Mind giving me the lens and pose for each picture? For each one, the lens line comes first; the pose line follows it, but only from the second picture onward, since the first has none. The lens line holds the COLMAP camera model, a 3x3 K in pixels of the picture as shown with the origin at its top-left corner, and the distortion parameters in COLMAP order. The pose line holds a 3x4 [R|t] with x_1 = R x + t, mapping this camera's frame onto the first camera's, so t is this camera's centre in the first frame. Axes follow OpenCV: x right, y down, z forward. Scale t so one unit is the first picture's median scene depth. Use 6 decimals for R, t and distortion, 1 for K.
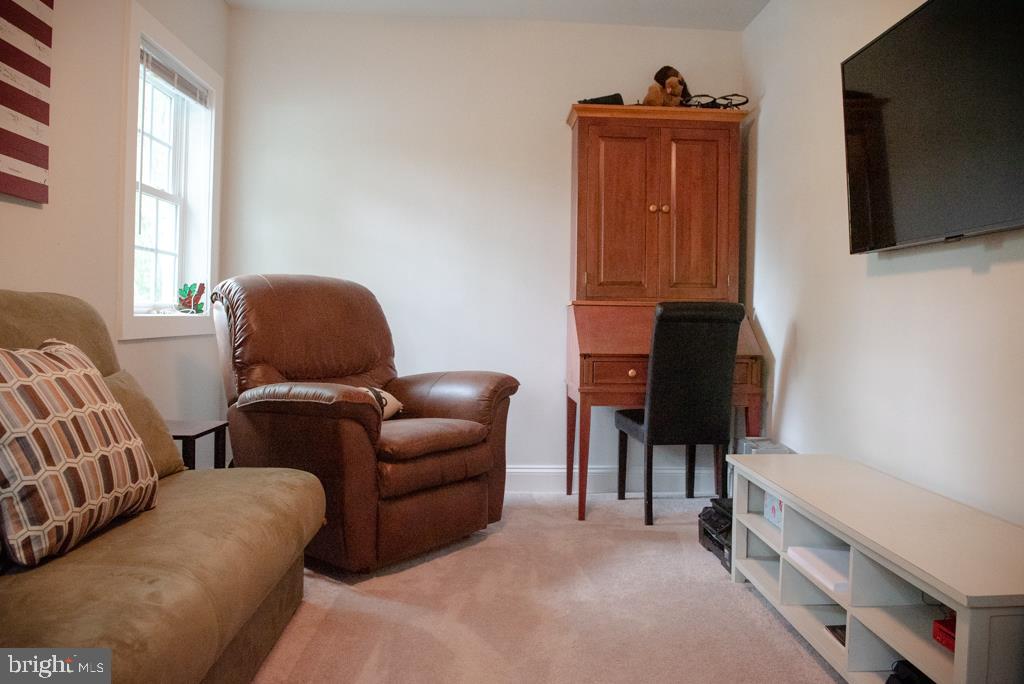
lens RADIAL K [[752.1, 0, 516.7], [0, 752.1, 332.8], [0, 0, 1]] dist [-0.046676, -0.009181]
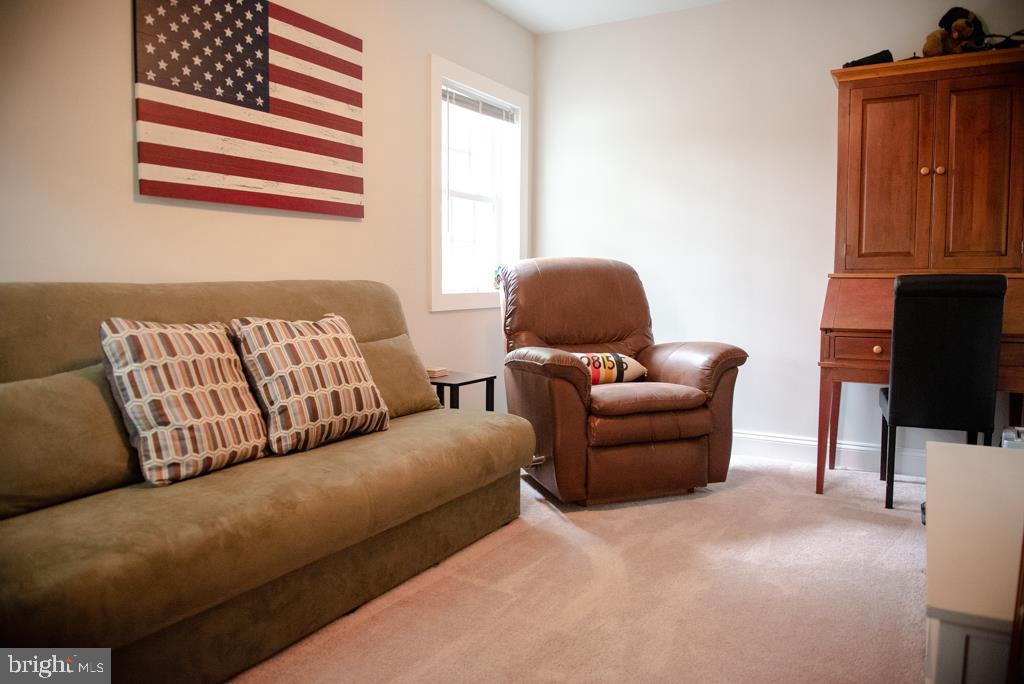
lens RADIAL K [[727.4, 0, 522.0], [0, 727.4, 336.8], [0, 0, 1]] dist [-0.039205, -0.007043]
pose [[0.828557, 0.028976, -0.559155, 0.309251], [0.002139, 0.998489, 0.054911, -0.014367], [0.559901, -0.046693, 0.827243, -0.011663]]
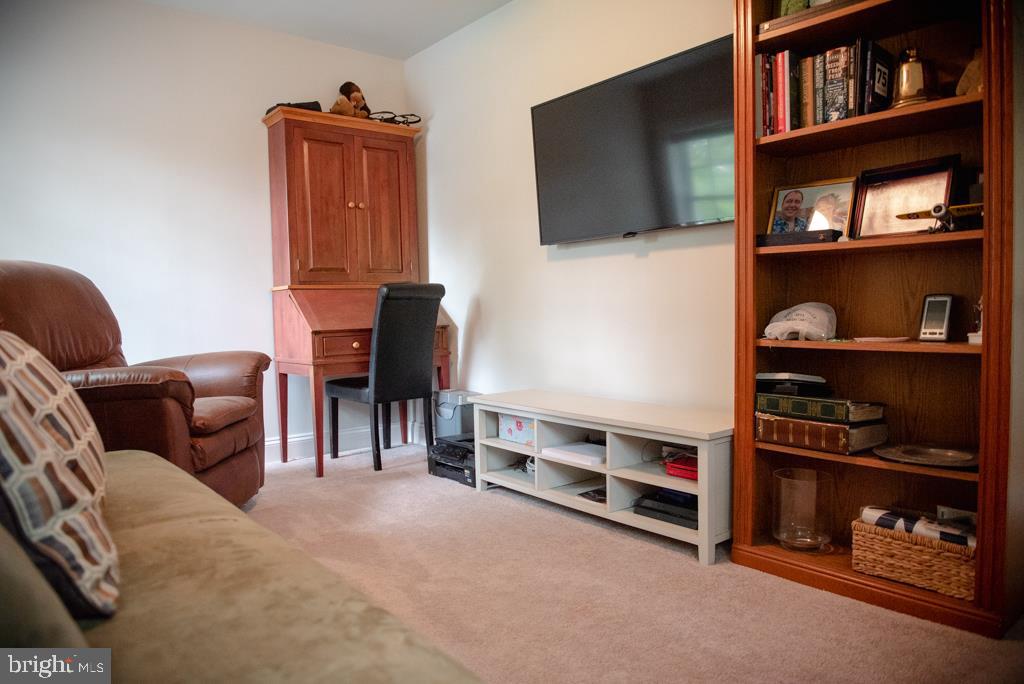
lens RADIAL K [[727.4, 0, 503.7], [0, 727.4, 344.2], [0, 0, 1]] dist [-0.039205, -0.007043]
pose [[0.806200, -0.061956, 0.588390, -0.348699], [0.047585, 0.998070, 0.039893, 0.018965], [-0.589726, -0.004163, 0.807593, -0.057562]]
